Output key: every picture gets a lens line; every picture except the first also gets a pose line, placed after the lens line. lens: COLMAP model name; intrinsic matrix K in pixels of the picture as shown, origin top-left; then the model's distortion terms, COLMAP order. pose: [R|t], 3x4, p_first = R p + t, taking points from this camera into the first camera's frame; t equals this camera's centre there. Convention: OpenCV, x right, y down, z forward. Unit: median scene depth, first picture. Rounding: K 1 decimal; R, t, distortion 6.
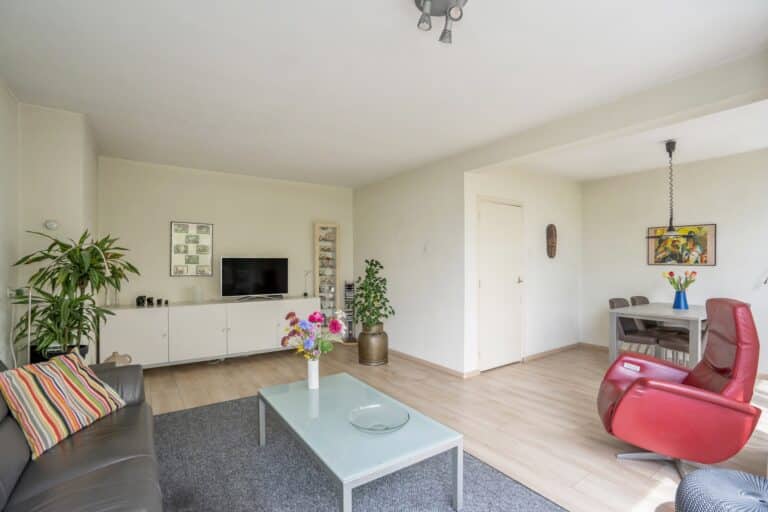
lens RADIAL K [[363.6, 0, 384.0], [0, 363.6, 256.0], [0, 0, 1]] dist [-0.002022, 0.000131]
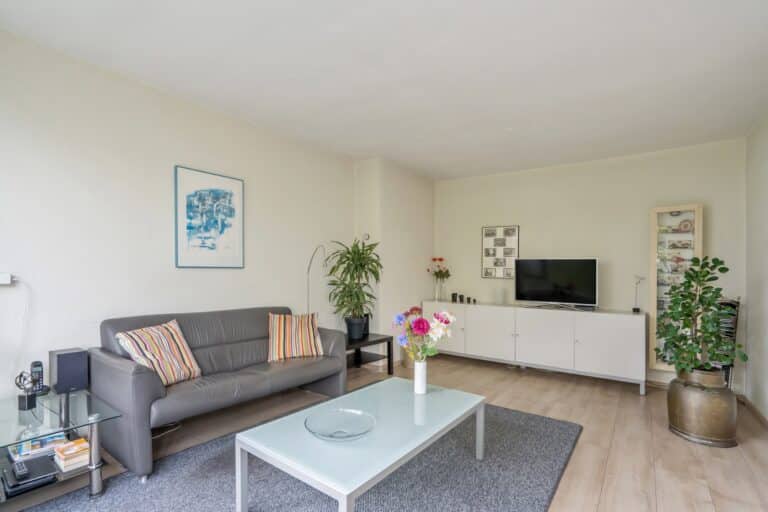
lens RADIAL K [[368.9, 0, 373.1], [0, 368.9, 269.3], [0, 0, 1]] dist [-0.002332, 0.000558]
pose [[0.321249, 0.000291, -0.946995, 0.350939], [-0.001732, 0.999998, -0.000280, 0.031132], [0.946993, 0.001730, 0.321249, 0.330871]]
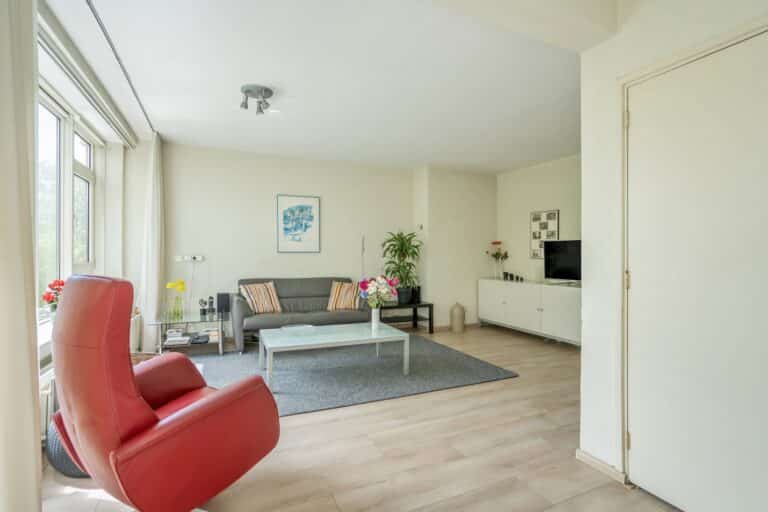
lens RADIAL K [[363.6, 0, 384.0], [0, 363.6, 256.0], [0, 0, 1]] dist [-0.002022, 0.000131]
pose [[-0.166949, 0.004071, -0.985957, 0.674088], [0.009615, 0.999951, 0.002501, 0.039417], [0.985919, -0.009063, -0.166980, 0.711602]]
